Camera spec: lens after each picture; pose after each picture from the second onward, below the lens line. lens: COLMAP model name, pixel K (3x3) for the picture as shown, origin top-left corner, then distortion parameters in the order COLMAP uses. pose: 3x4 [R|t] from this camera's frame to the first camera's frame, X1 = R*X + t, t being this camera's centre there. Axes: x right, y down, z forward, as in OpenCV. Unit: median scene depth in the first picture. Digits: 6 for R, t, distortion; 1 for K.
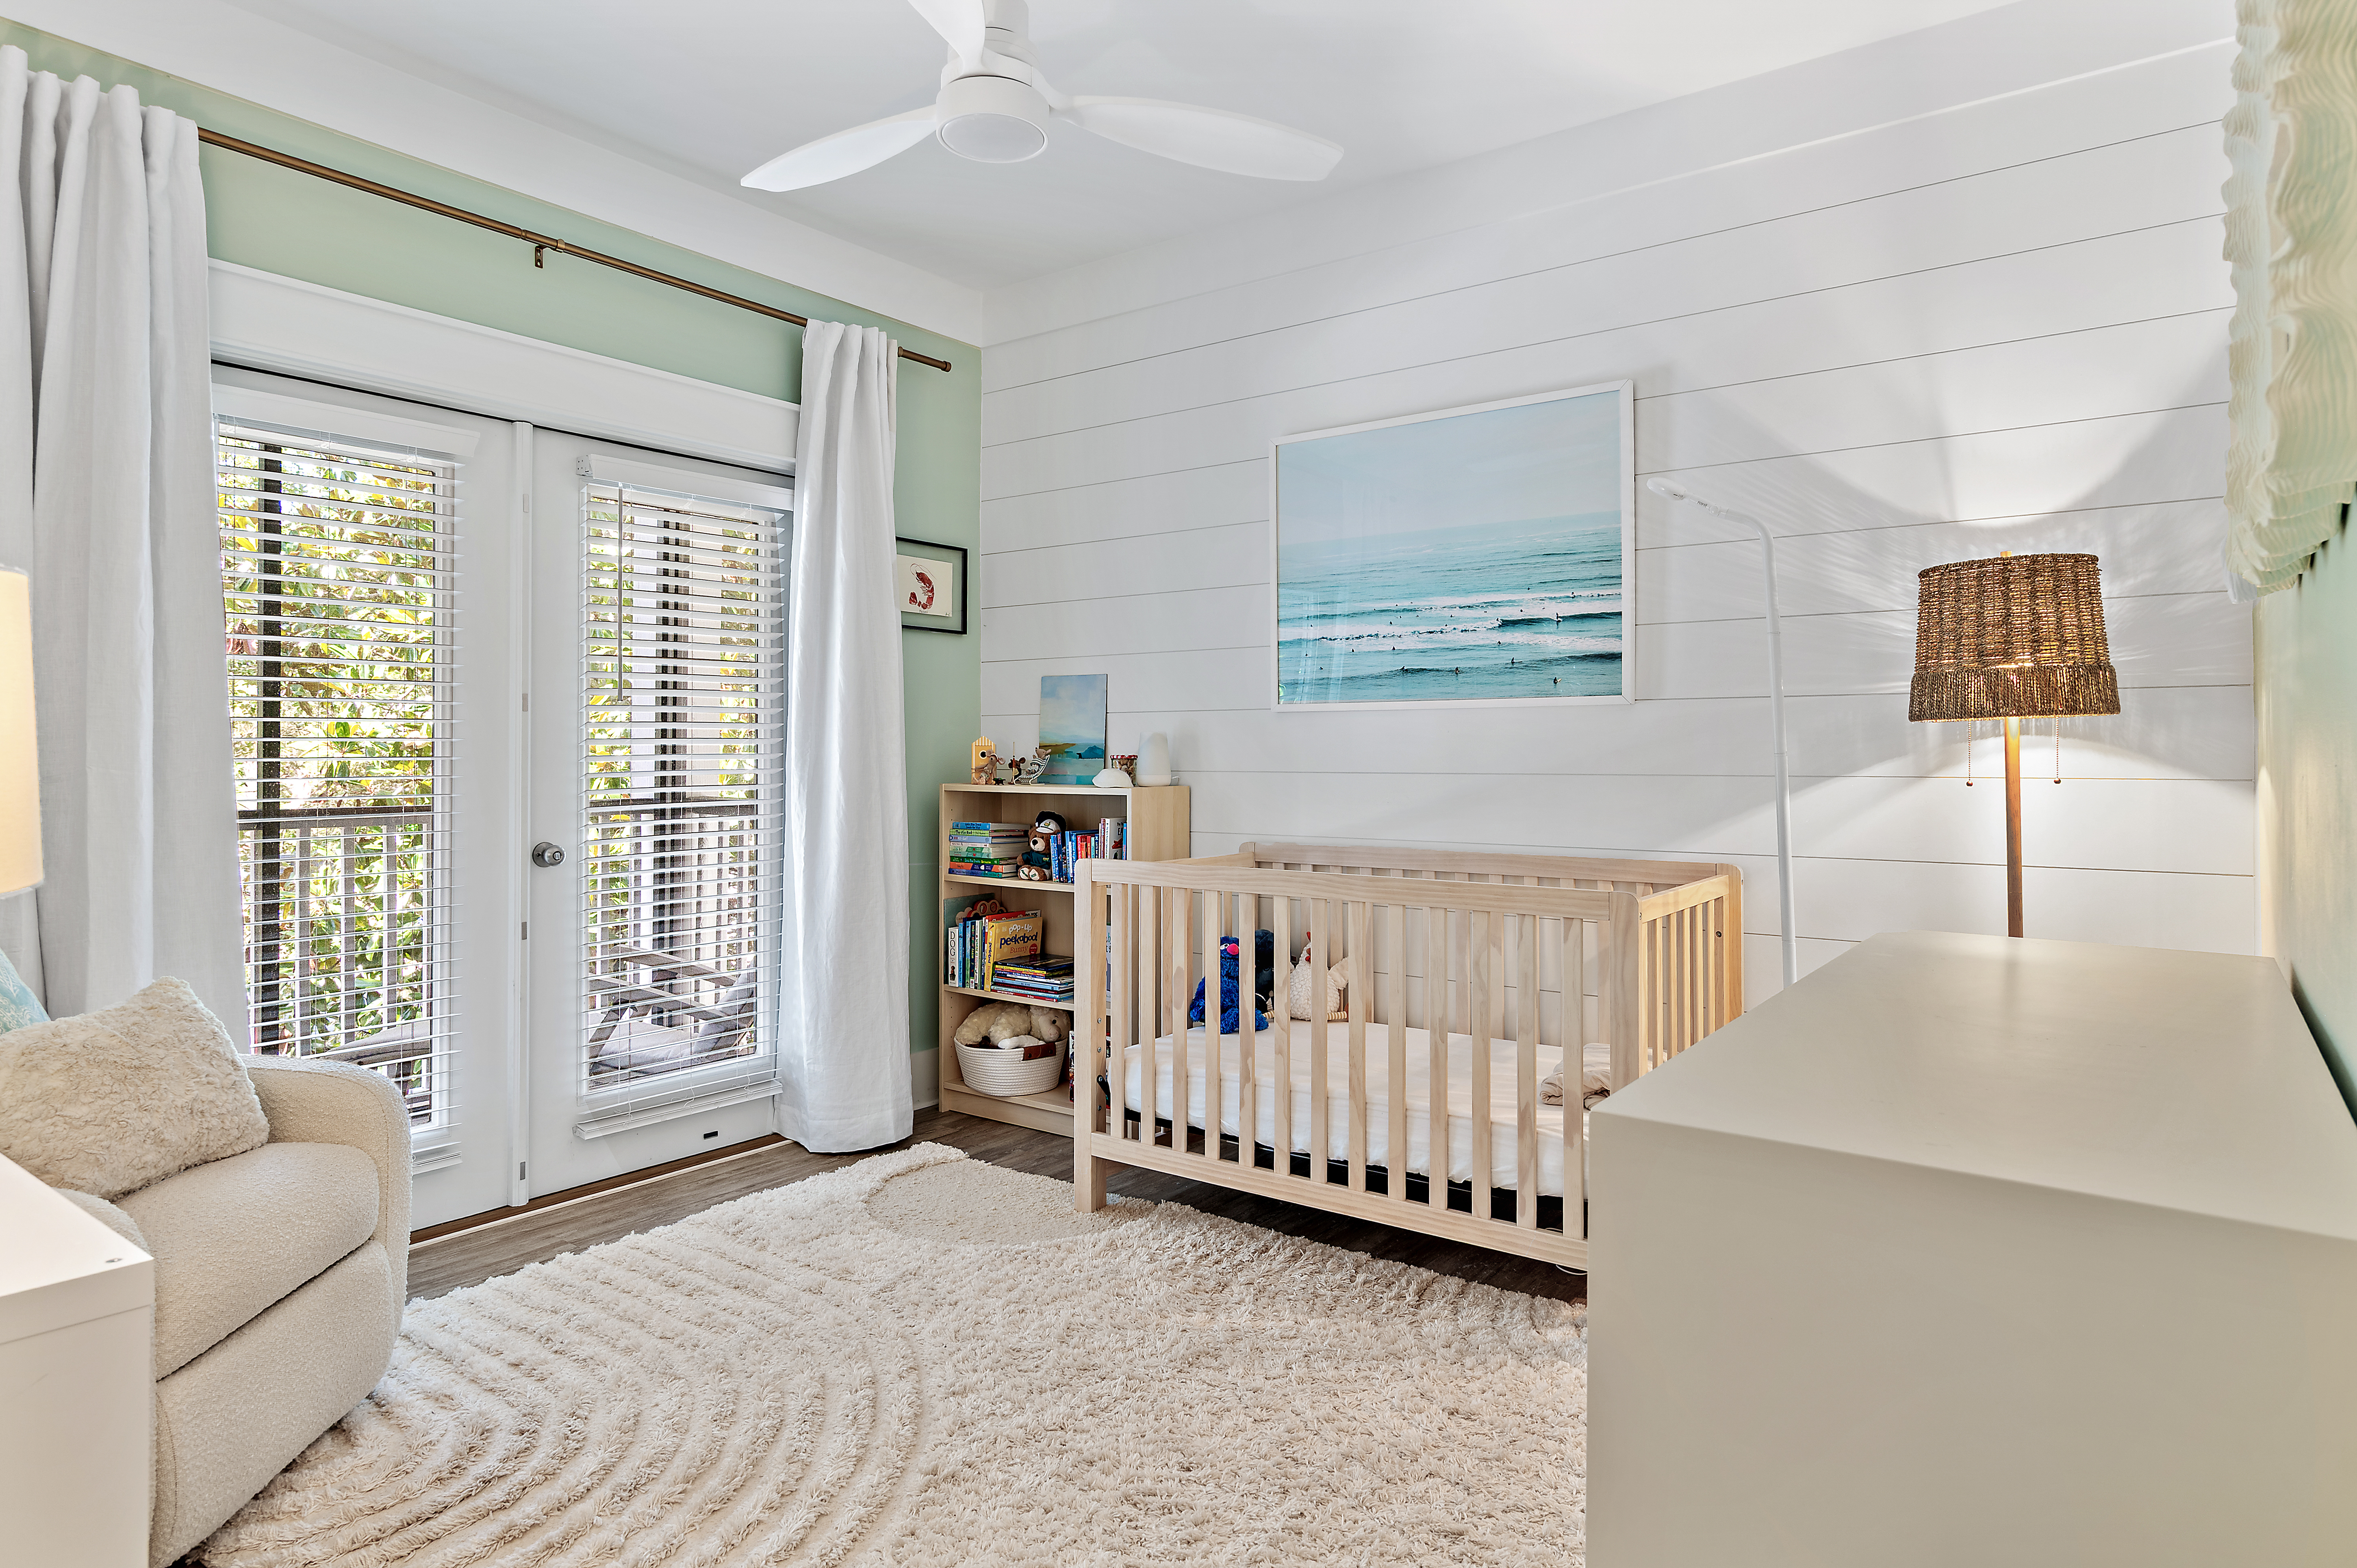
lens RADIAL K [[1341.7, 0, 1176.7], [0, 1341.7, 742.5], [0, 0, 1]] dist [-0.001785, -0.000488]
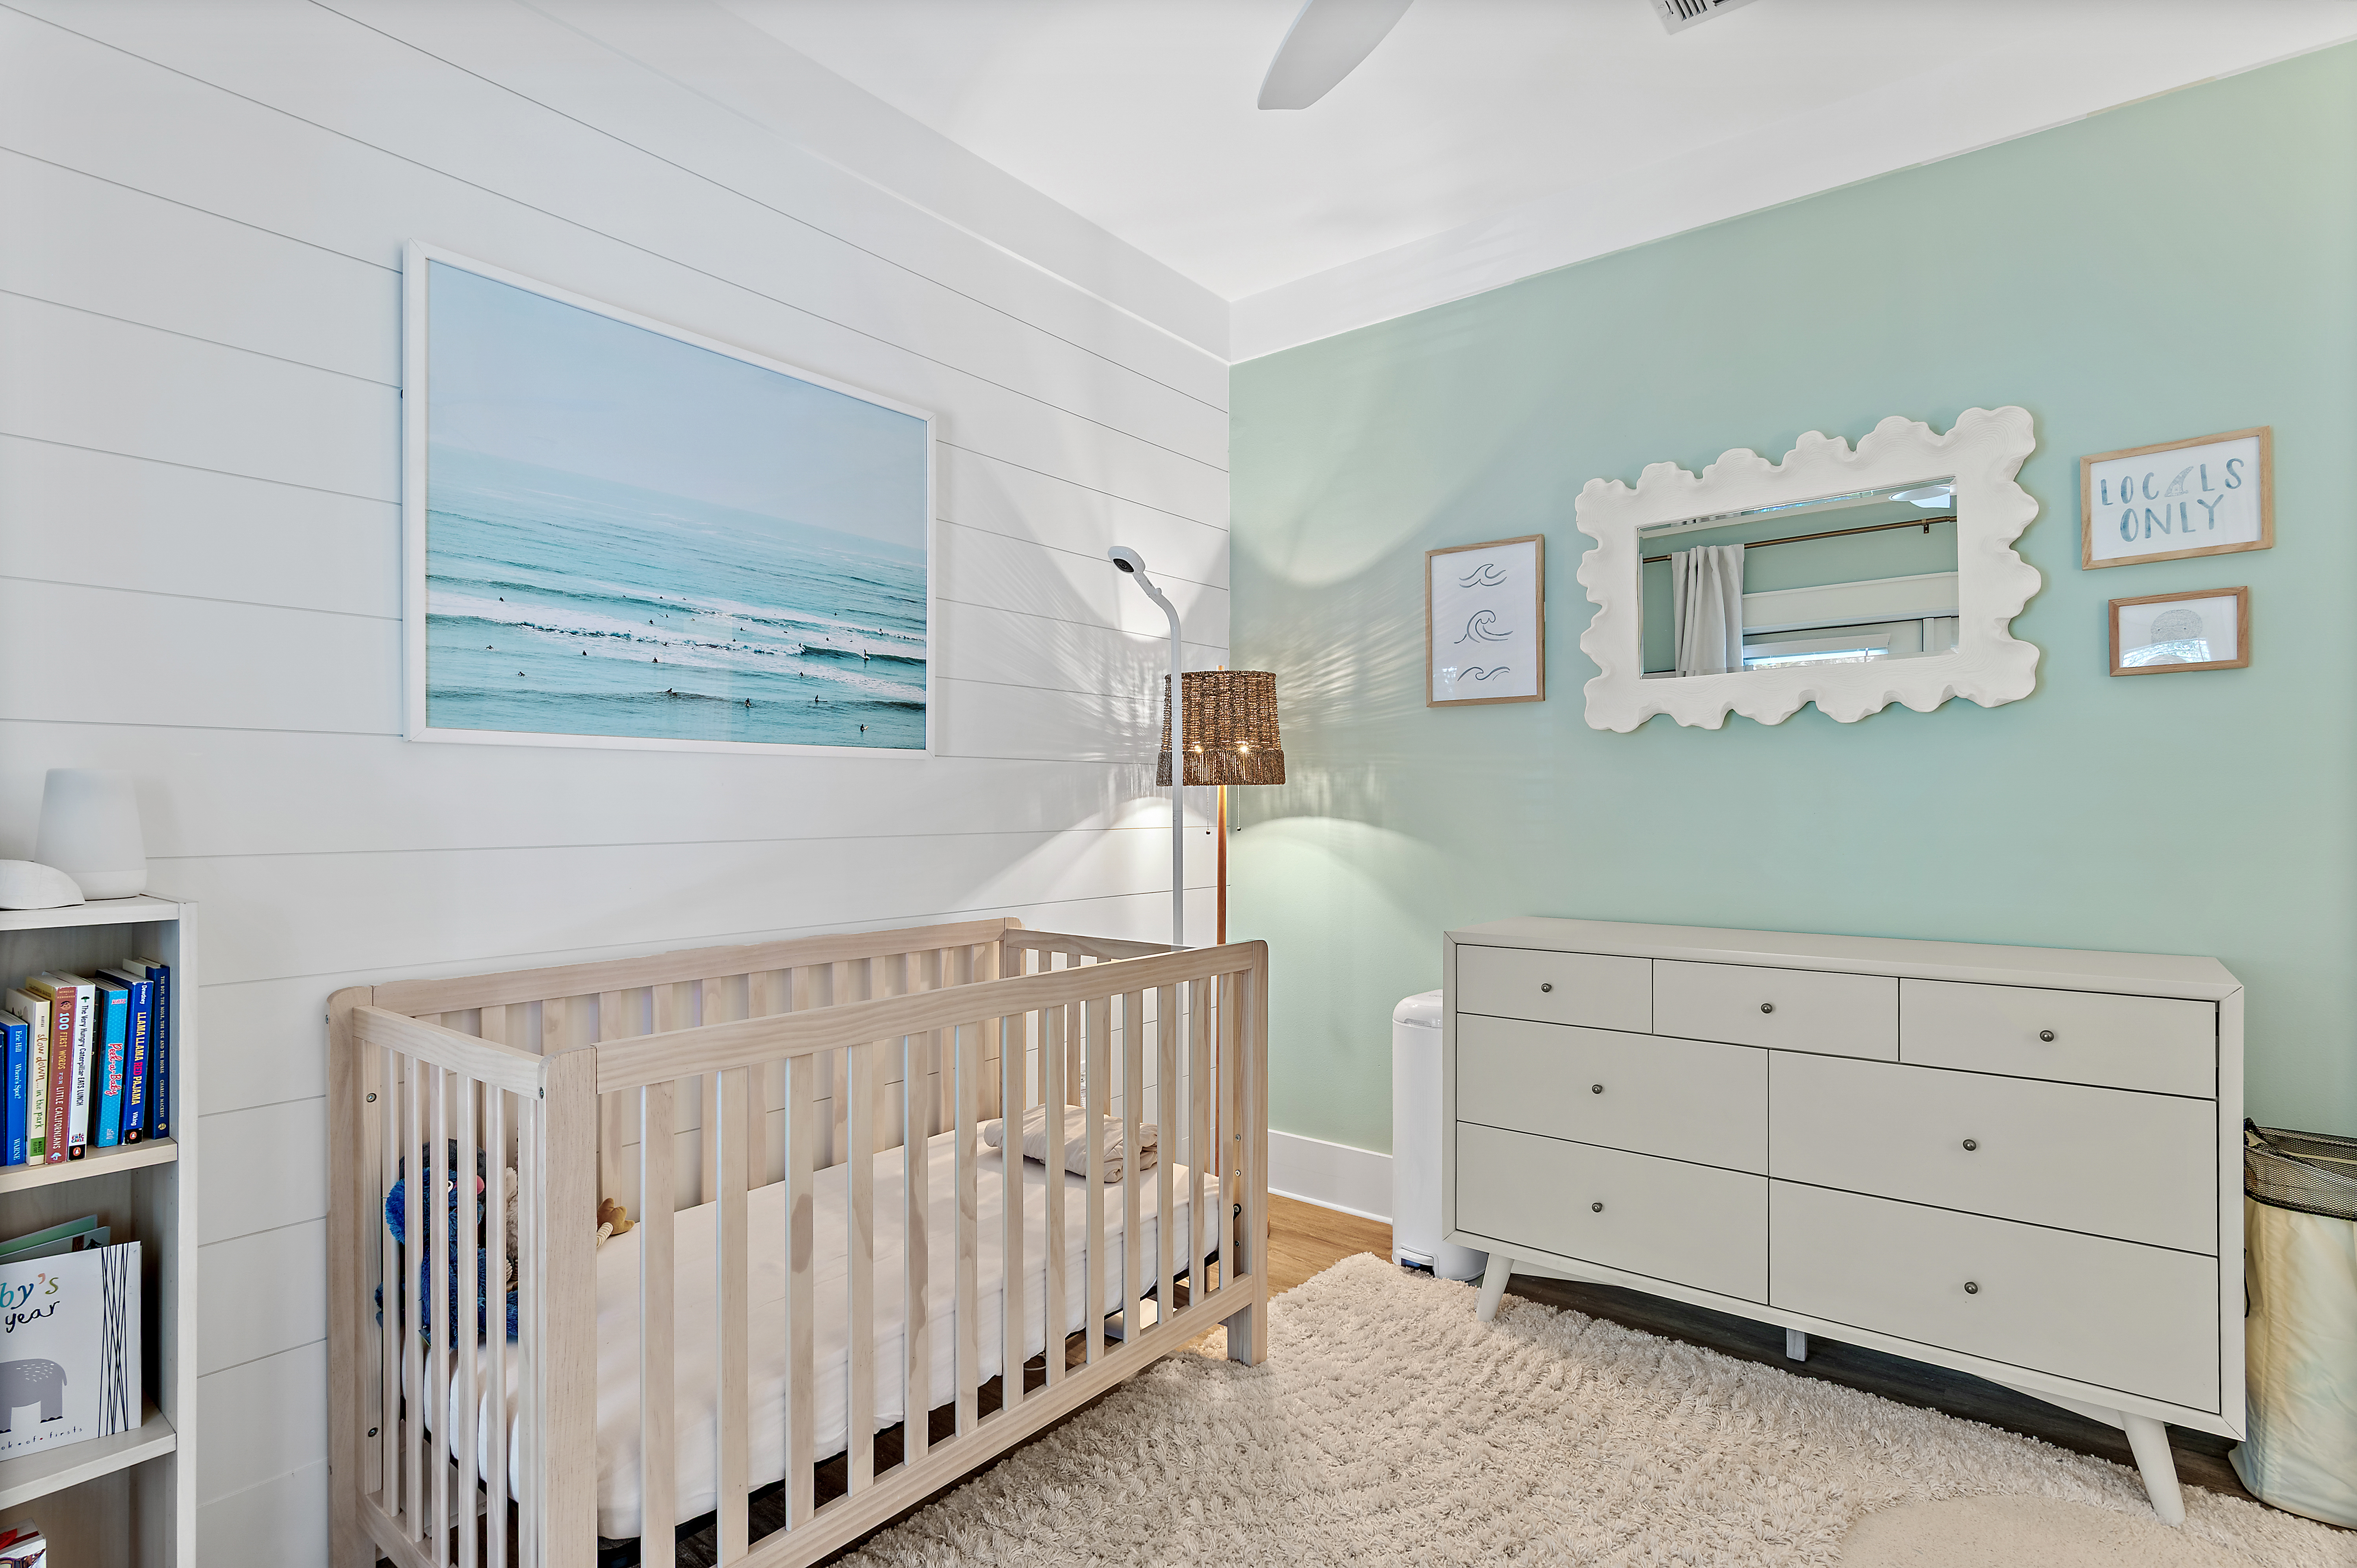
lens RADIAL K [[1145.1, 0, 1176.6], [0, 1145.1, 801.4], [0, 0, 1]] dist [0.000687, 0.000033]
pose [[0.032621, 0.002358, 0.999465, -0.437612], [-0.004644, 0.999987, -0.002208, 0.001551], [-0.999457, -0.004569, 0.032632, 0.766108]]
